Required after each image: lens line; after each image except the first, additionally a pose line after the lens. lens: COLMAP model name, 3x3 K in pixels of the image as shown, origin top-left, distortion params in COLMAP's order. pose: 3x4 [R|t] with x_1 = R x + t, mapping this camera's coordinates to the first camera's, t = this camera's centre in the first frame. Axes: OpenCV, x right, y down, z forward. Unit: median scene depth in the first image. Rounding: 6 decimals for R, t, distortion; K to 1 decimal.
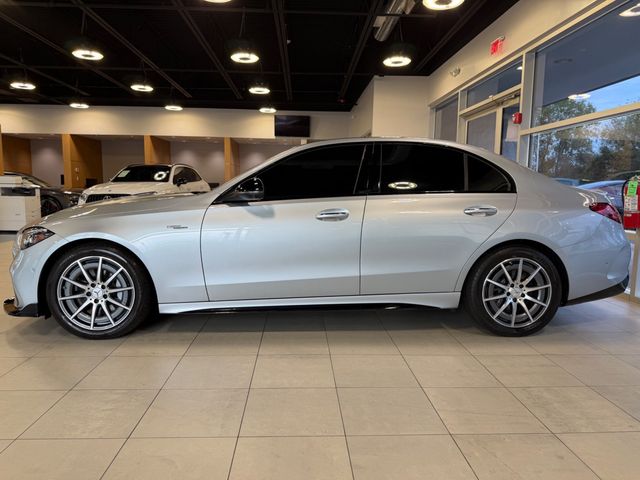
lens RADIAL K [[446.6, 0, 320.0], [0, 446.6, 240.0], [0, 0, 1]] dist [0.081487, -0.119908]
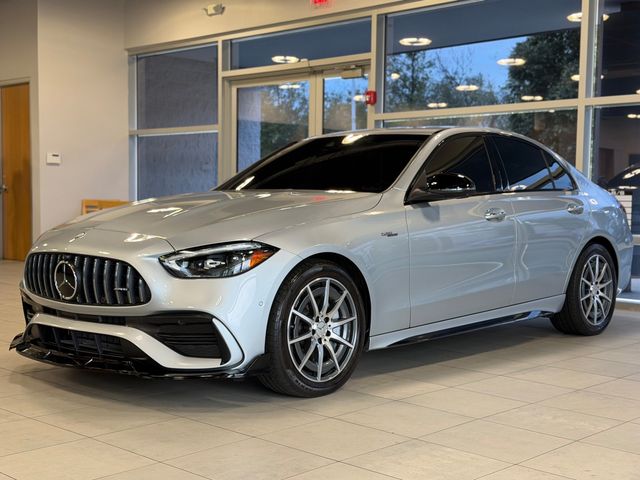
lens RADIAL K [[899.2, 0, 310.8], [0, 899.2, 240.0], [0, 0, 1]] dist [0.145231, -0.022455]
pose [[0.723081, -0.036970, 0.689774, -1.430809], [0.078658, 0.996478, -0.029047, 0.015258], [-0.686271, 0.075260, 0.723442, -0.033832]]
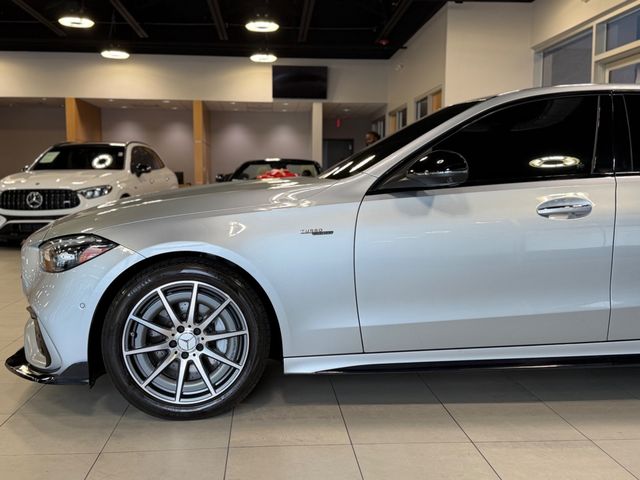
lens RADIAL K [[692.6, 0, 320.0], [0, 692.6, 240.0], [0, 0, 1]] dist [0.172630, -0.395939]
pose [[0.999451, -0.010839, 0.031294, -0.328860], [0.011820, 0.999439, -0.031352, 0.011745], [-0.030937, 0.031705, 0.999018, 0.052404]]
